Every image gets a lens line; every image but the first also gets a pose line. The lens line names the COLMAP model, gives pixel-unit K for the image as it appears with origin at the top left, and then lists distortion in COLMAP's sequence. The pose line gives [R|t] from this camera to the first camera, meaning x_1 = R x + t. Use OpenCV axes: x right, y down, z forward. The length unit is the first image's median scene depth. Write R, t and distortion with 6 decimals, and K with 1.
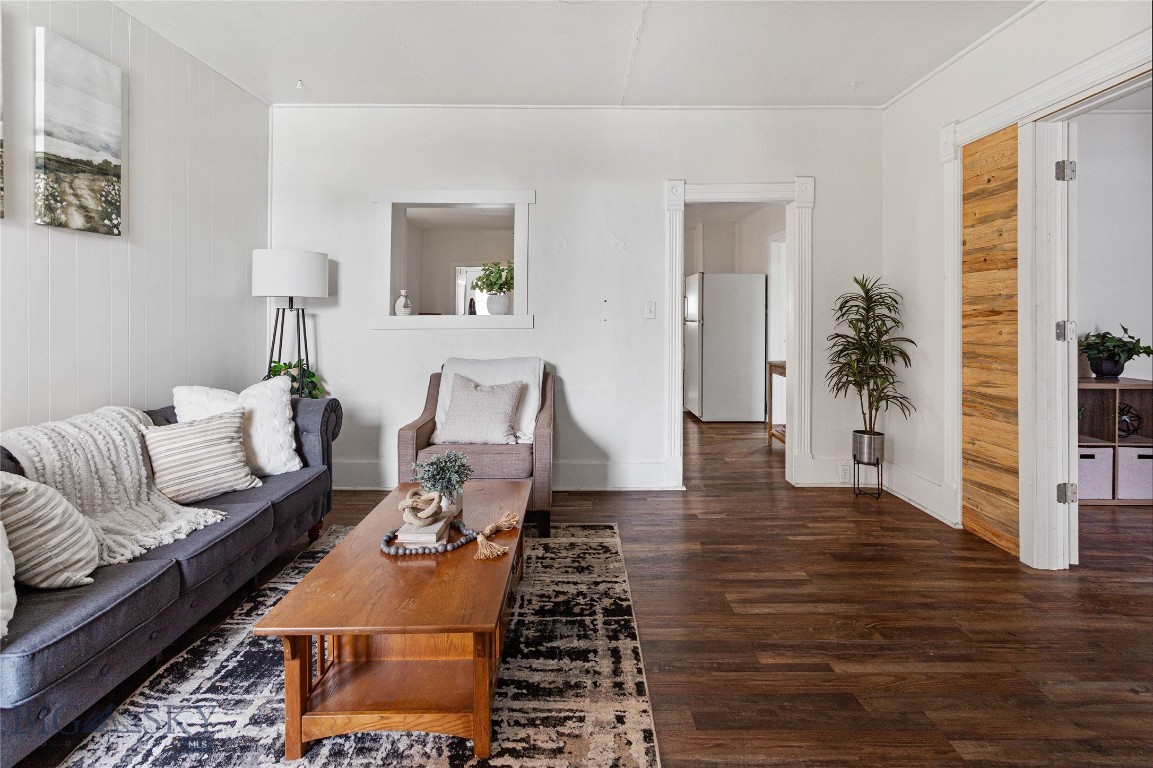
lens RADIAL K [[570.9, 0, 576.0], [0, 570.9, 320.2], [0, 0, 1]] dist [-0.013041, -0.000177]
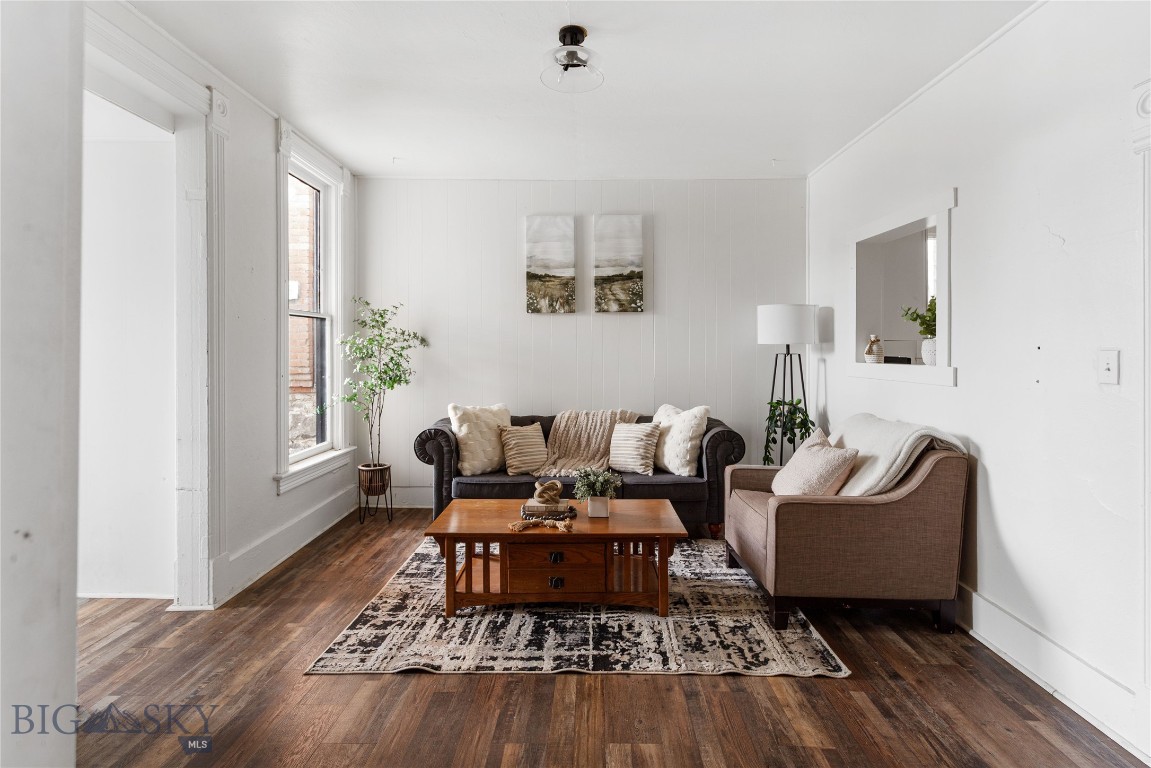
lens RADIAL K [[569.9, 0, 581.1], [0, 569.9, 345.2], [0, 0, 1]] dist [-0.013041, -0.000177]
pose [[0.000009, 0.001349, -0.999999, 1.035370], [-0.011564, 0.999932, 0.001349, -0.052988], [0.999933, 0.011564, 0.000024, 0.909292]]
